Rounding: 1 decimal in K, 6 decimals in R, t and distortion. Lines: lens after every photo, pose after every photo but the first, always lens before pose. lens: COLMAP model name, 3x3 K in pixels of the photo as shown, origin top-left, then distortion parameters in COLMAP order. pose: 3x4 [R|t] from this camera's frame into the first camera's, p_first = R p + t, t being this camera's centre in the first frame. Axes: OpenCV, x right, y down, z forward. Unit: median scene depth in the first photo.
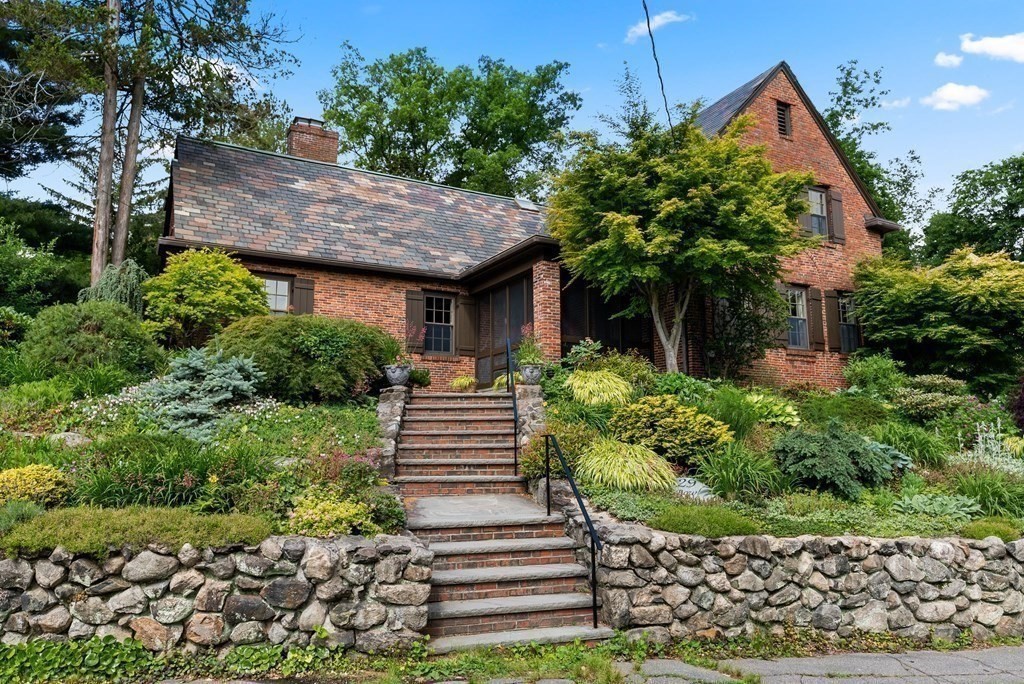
lens RADIAL K [[698.0, 0, 527.0], [0, 698.0, 340.7], [0, 0, 1]] dist [0.000573, 0.000789]
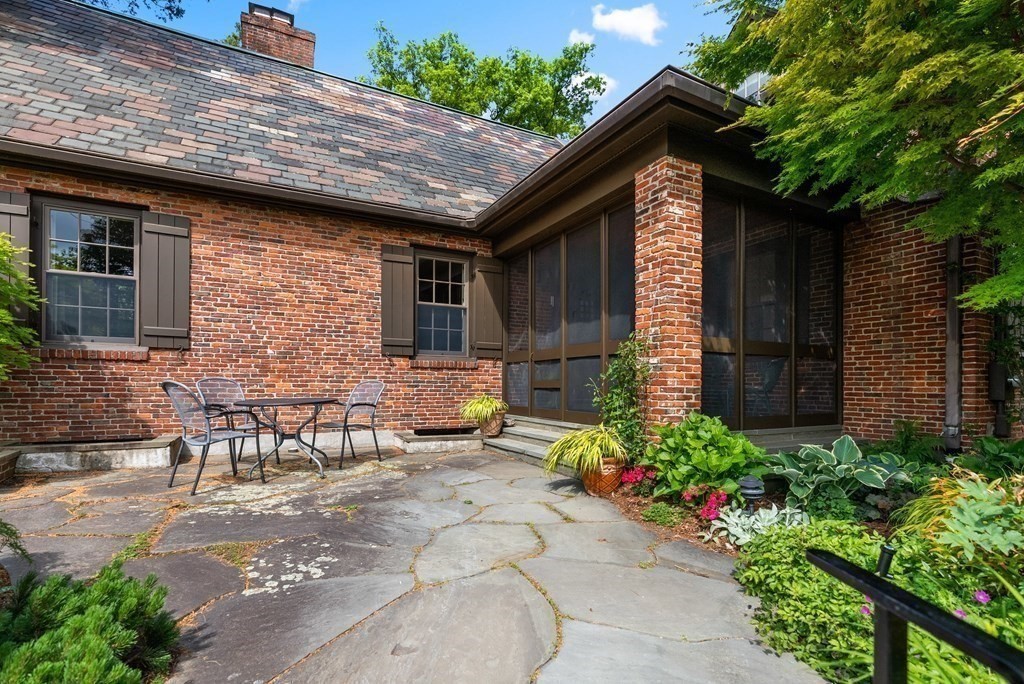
lens RADIAL K [[472.5, 0, 525.2], [0, 472.5, 378.6], [0, 0, 1]] dist [-0.004679, -0.000356]
pose [[0.999559, 0.013717, -0.026335, -0.050884], [-0.009817, 0.989691, 0.142882, -0.023638], [0.028023, -0.142561, 0.989389, 0.693473]]
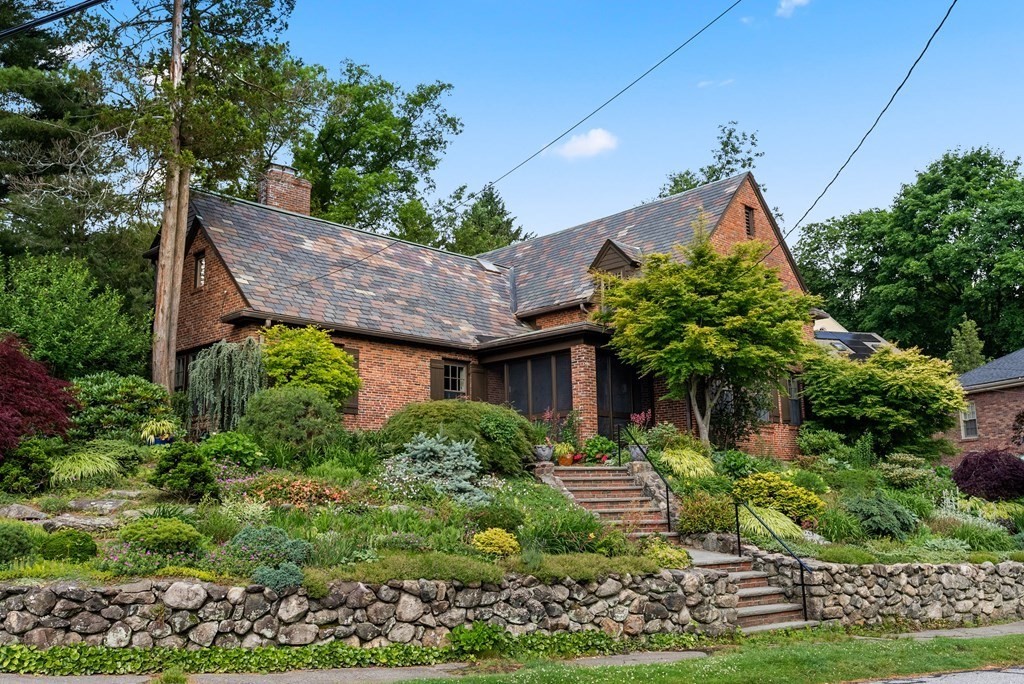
lens RADIAL K [[872.6, 0, 512.0], [0, 872.6, 342.0], [0, 0, 1]] dist [0.003887, 0.003891]
pose [[0.961559, 0.039911, 0.271683, -0.469393], [-0.031424, 0.998875, -0.035520, -0.063176], [-0.272795, 0.025617, 0.961731, -0.332936]]
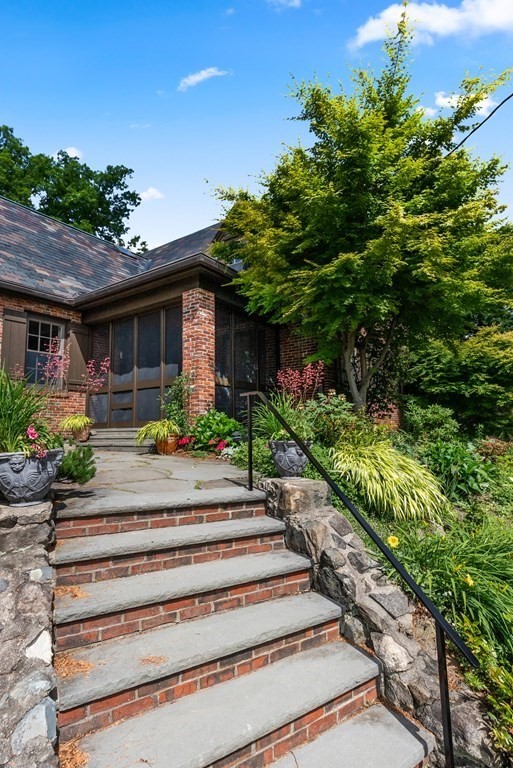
lens RADIAL K [[399.6, 0, 245.8], [0, 399.6, 382.4], [0, 0, 1]] dist [-0.002684, -0.000179]
pose [[0.910495, 0.045862, 0.410969, -0.117757], [-0.055890, 0.998360, 0.012413, -0.009240], [-0.409726, -0.034271, 0.911565, 0.521737]]
